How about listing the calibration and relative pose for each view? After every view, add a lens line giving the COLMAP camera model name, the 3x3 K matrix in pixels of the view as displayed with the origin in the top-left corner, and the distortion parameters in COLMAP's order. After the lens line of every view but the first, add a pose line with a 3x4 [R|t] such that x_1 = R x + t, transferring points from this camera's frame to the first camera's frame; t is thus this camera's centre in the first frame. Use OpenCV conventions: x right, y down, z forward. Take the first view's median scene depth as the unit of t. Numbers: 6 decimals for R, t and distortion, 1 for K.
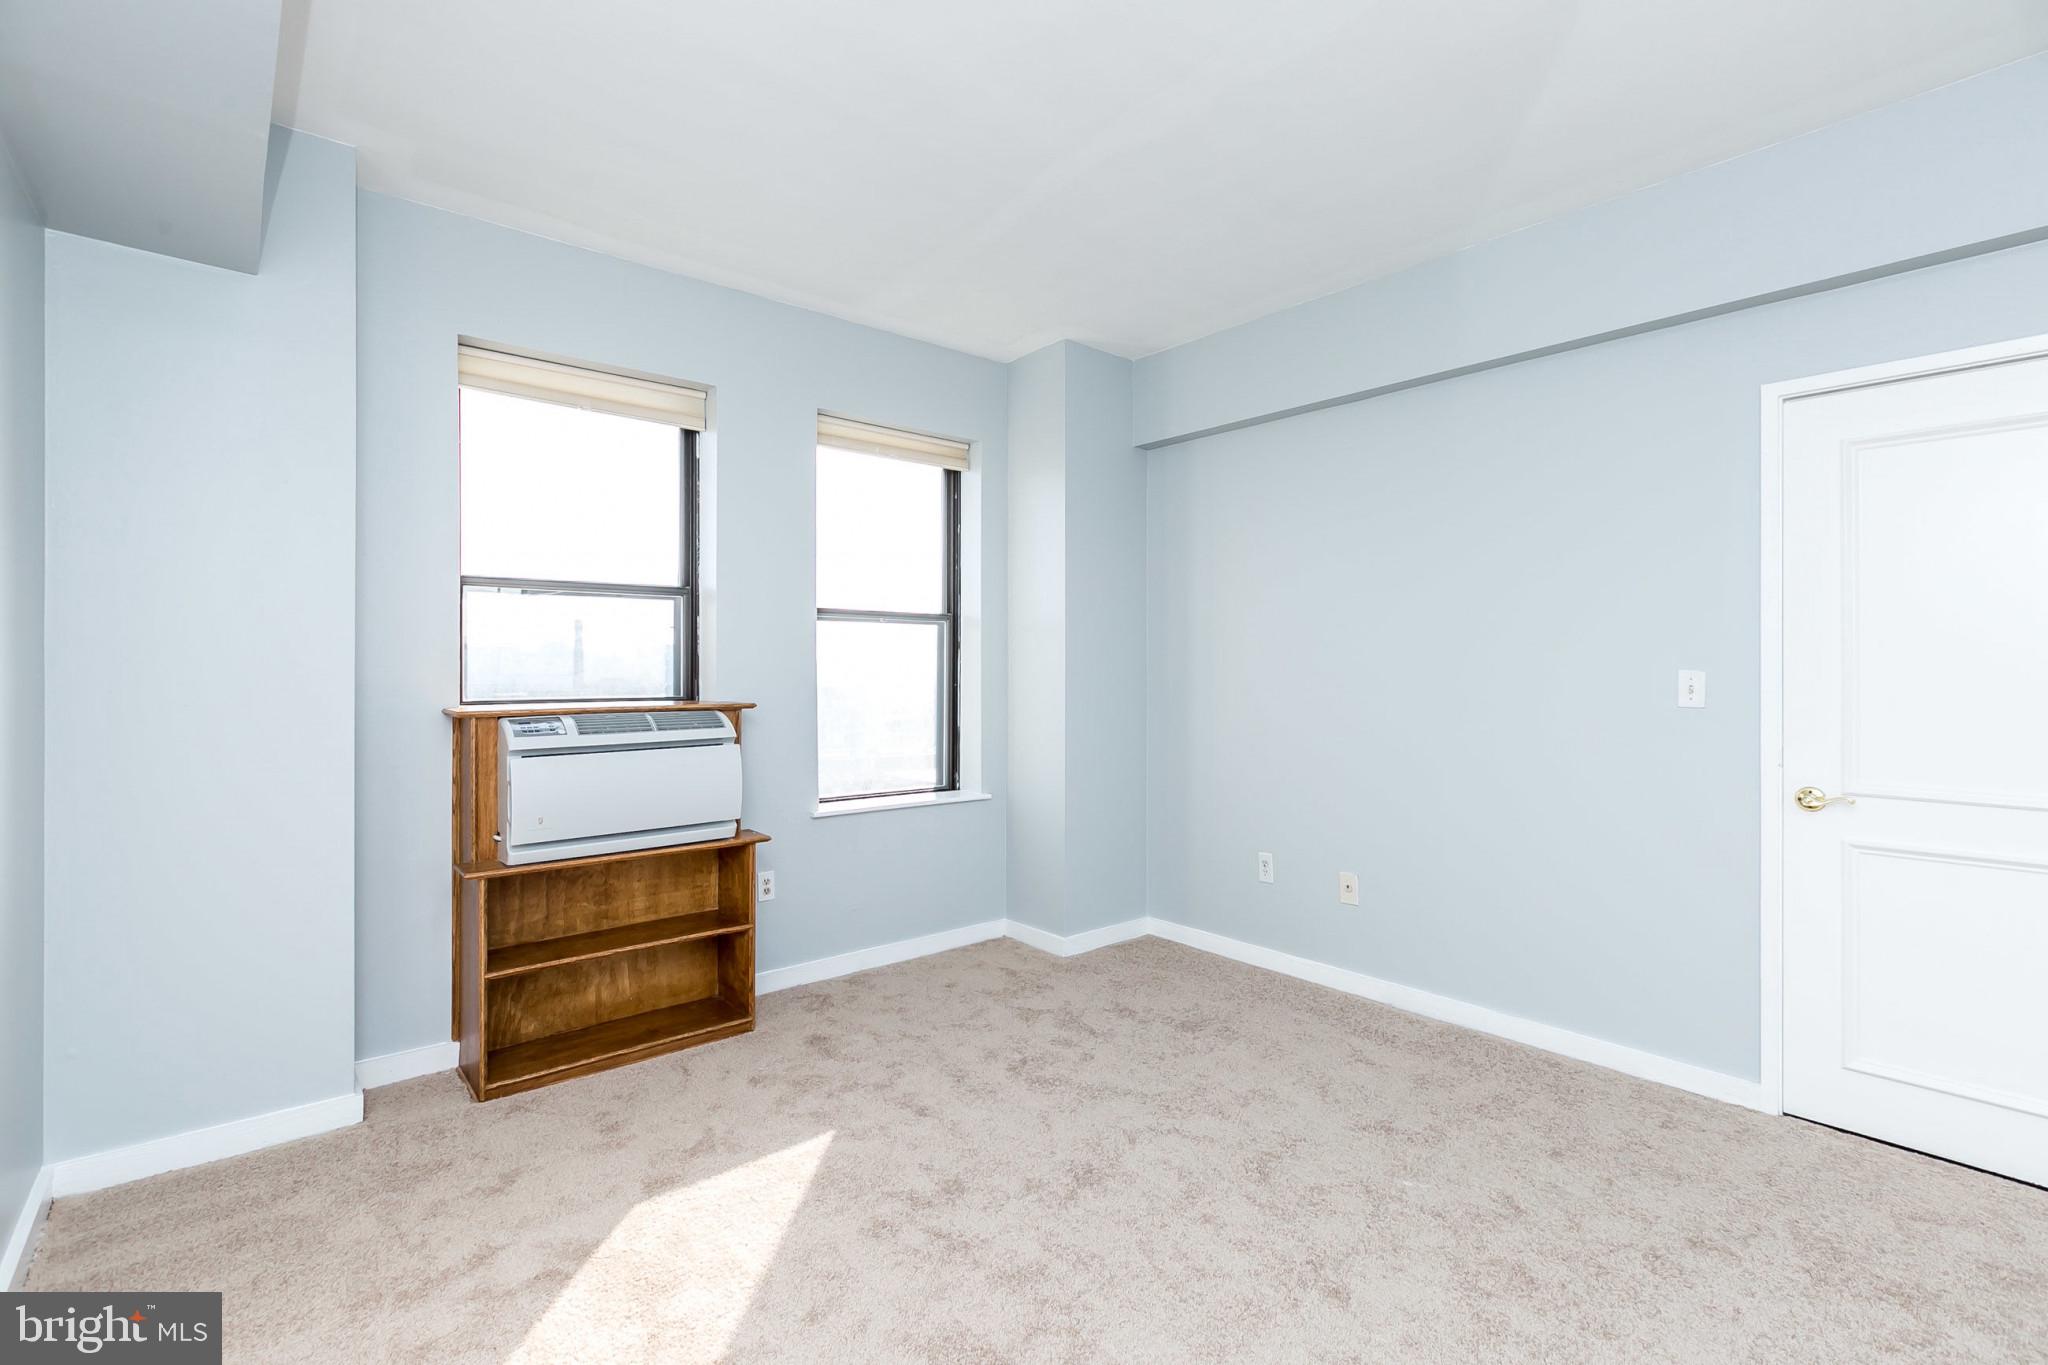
lens RADIAL K [[909.0, 0, 1023.9], [0, 909.0, 672.1], [0, 0, 1]] dist [0.001522, 0.000038]
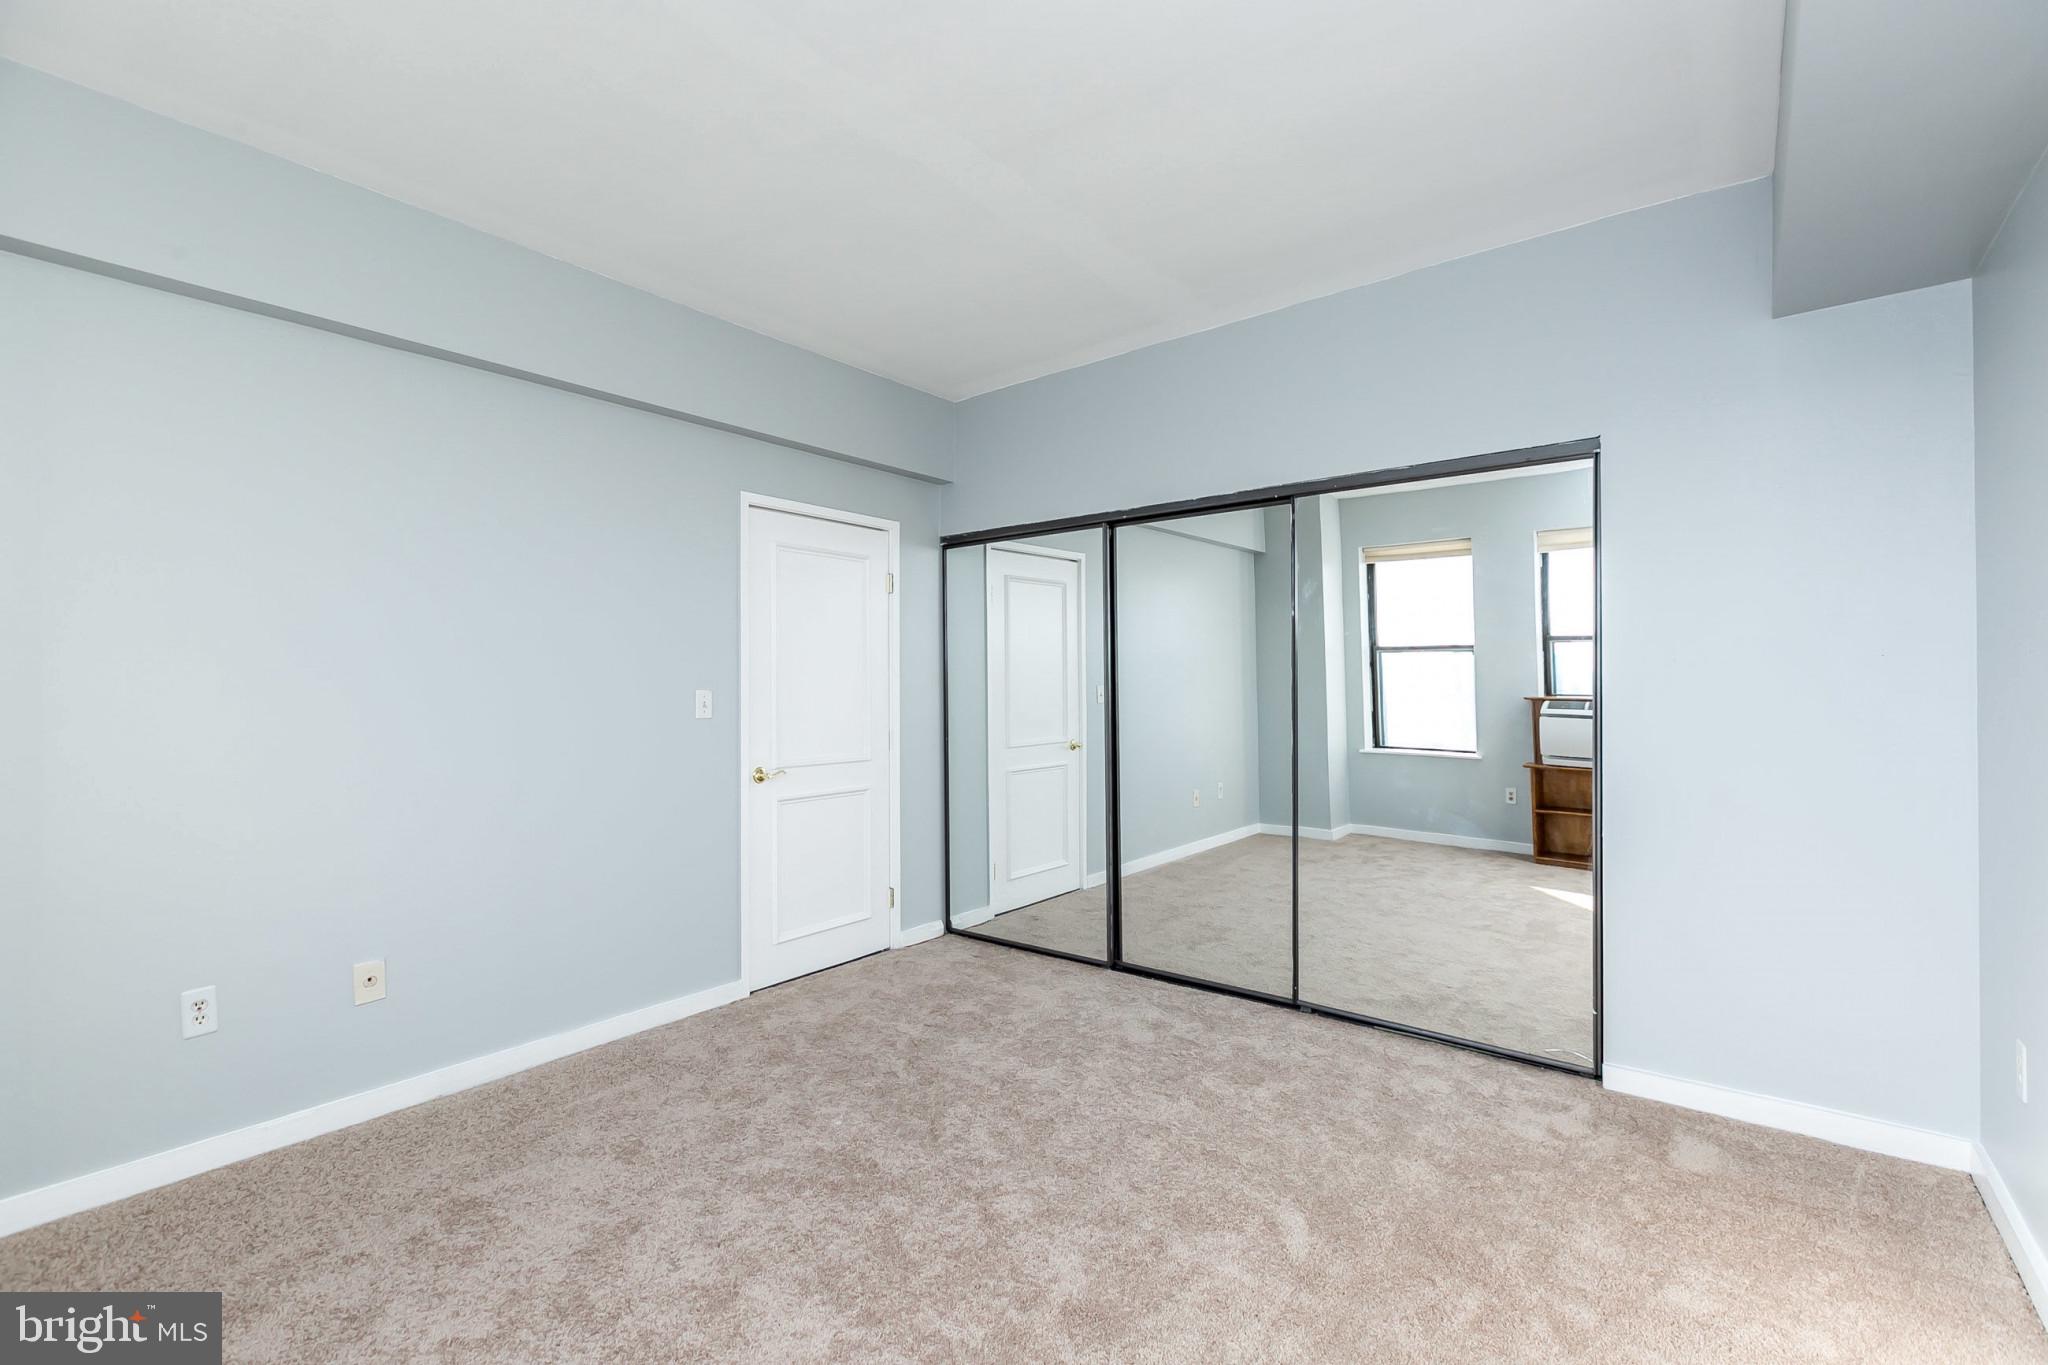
lens RADIAL K [[915.1, 0, 1020.1], [0, 915.1, 690.5], [0, 0, 1]] dist [-0.000197, -0.000067]
pose [[-0.195795, 0.001623, 0.980644, -0.659686], [0.013962, 0.999902, 0.001133, 0.003345], [-0.980545, 0.013914, -0.195798, 0.817505]]
